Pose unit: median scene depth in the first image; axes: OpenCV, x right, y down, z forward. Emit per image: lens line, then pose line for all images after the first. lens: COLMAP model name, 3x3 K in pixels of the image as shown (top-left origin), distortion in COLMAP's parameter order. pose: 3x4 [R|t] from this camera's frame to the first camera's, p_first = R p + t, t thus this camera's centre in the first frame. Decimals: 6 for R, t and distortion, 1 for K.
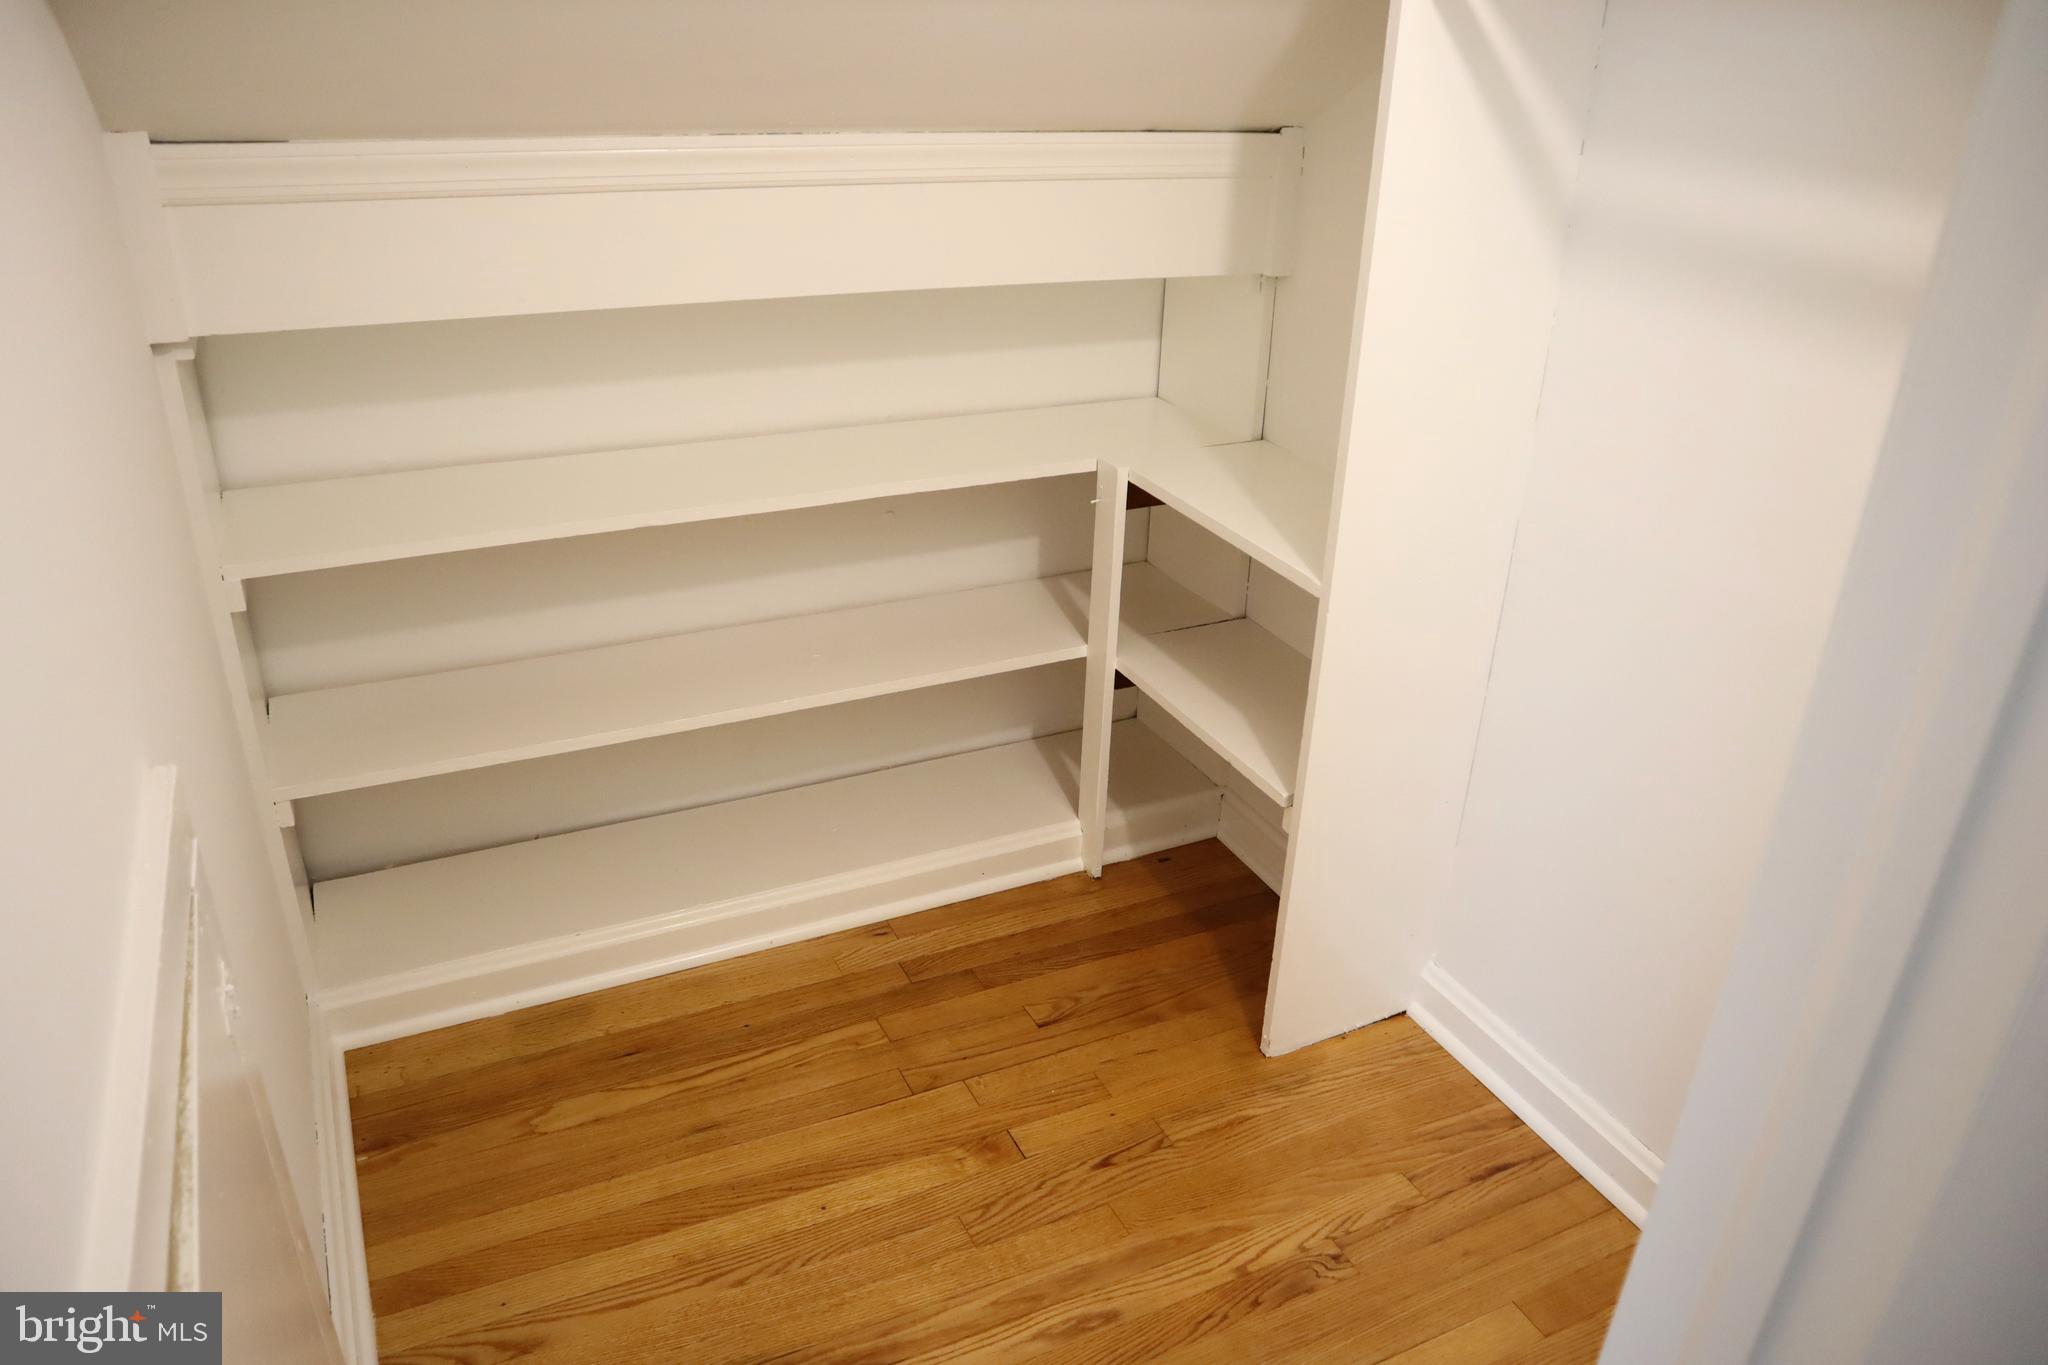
lens RADIAL K [[1427.1, 0, 1025.3], [0, 1427.1, 682.1], [0, 0, 1]] dist [-0.053869, 0.007023]
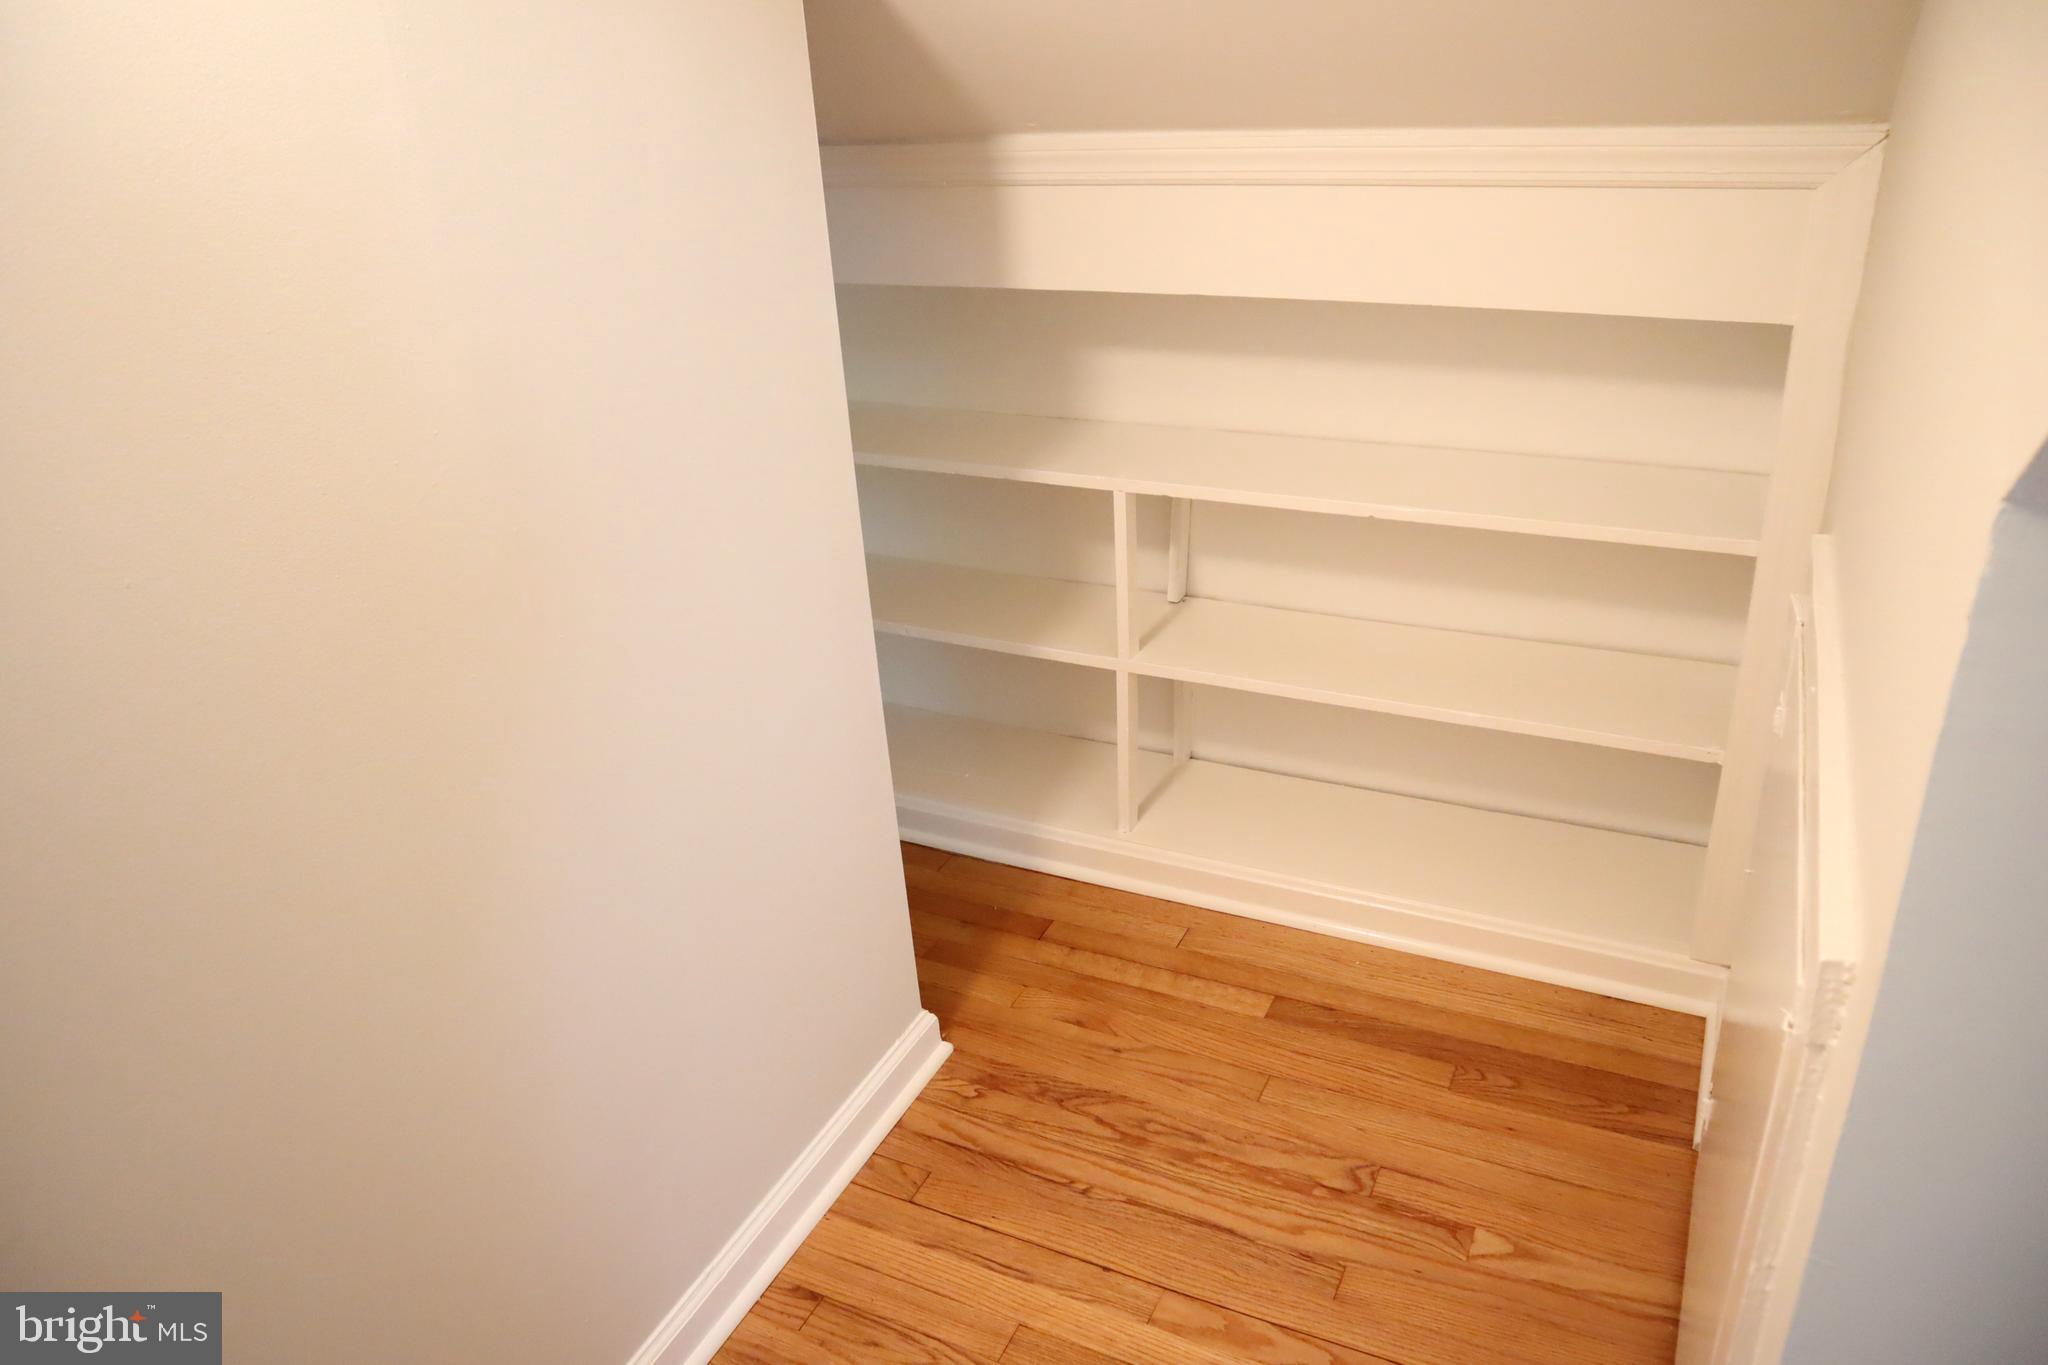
lens RADIAL K [[1427.1, 0, 1026.5], [0, 1427.1, 684.4], [0, 0, 1]] dist [-0.053869, 0.007023]
pose [[0.617807, 0.285546, -0.732651, 0.416125], [-0.273303, 0.951623, 0.140426, -0.073345], [0.737306, 0.113480, 0.665960, 0.164887]]
